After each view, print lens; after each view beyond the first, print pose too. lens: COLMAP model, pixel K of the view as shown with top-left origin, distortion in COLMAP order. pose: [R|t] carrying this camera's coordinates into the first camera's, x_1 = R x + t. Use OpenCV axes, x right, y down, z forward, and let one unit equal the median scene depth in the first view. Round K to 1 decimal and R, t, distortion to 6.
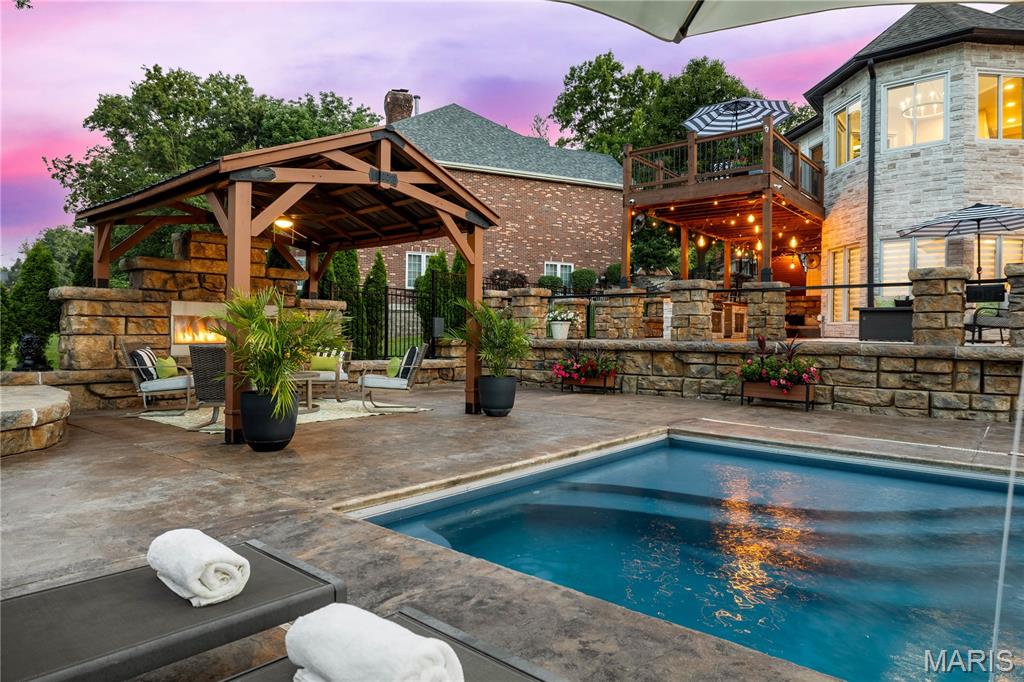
lens RADIAL K [[620.5, 0, 522.2], [0, 620.5, 334.3], [0, 0, 1]] dist [0.000767, -0.002270]
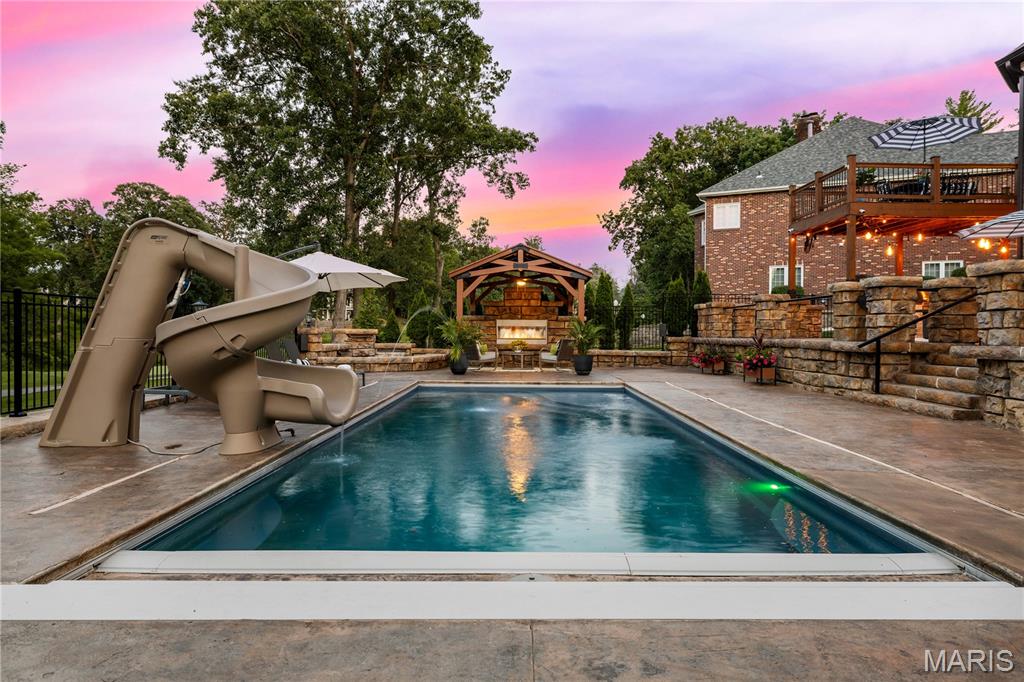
lens RADIAL K [[620.5, 0, 520.1], [0, 620.5, 335.0], [0, 0, 1]] dist [0.000767, -0.002270]
pose [[0.641214, -0.002730, -0.767357, 1.183226], [-0.000856, 0.999991, -0.004273, 0.011362], [0.767362, 0.003397, 0.641205, -0.367678]]
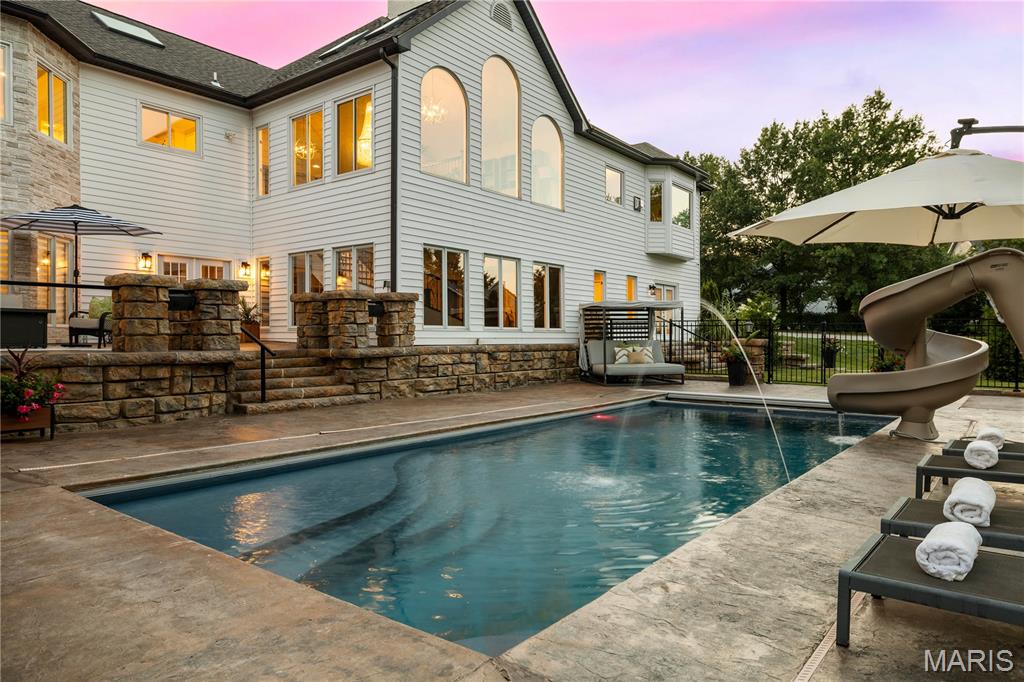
lens RADIAL K [[653.3, 0, 517.6], [0, 653.3, 339.9], [0, 0, 1]] dist [-0.006049, 0.003223]
pose [[-0.030917, -0.016991, 0.999378, -0.390340], [-0.000040, 0.999856, 0.016998, -0.018199], [-0.999522, 0.000486, -0.030913, 0.408693]]
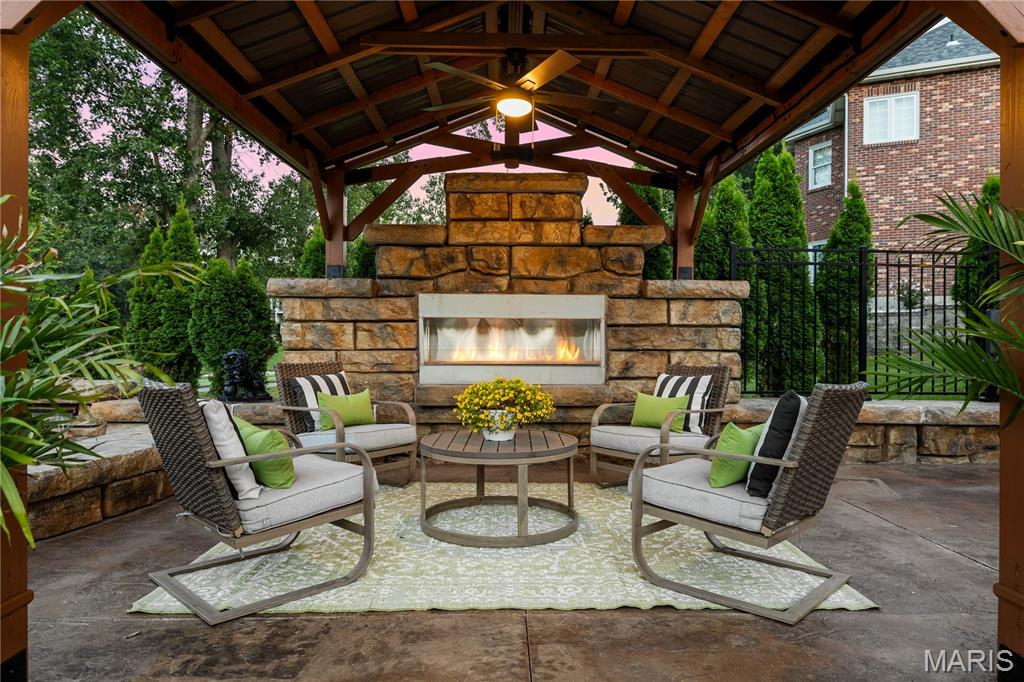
lens RADIAL K [[653.3, 0, 514.0], [0, 653.3, 340.4], [0, 0, 1]] dist [-0.006049, 0.003223]
pose [[0.659507, -0.006232, -0.751672, -0.022584], [0.002391, 0.999978, -0.006192, -0.003934], [0.751694, 0.002286, 0.659508, 0.630144]]
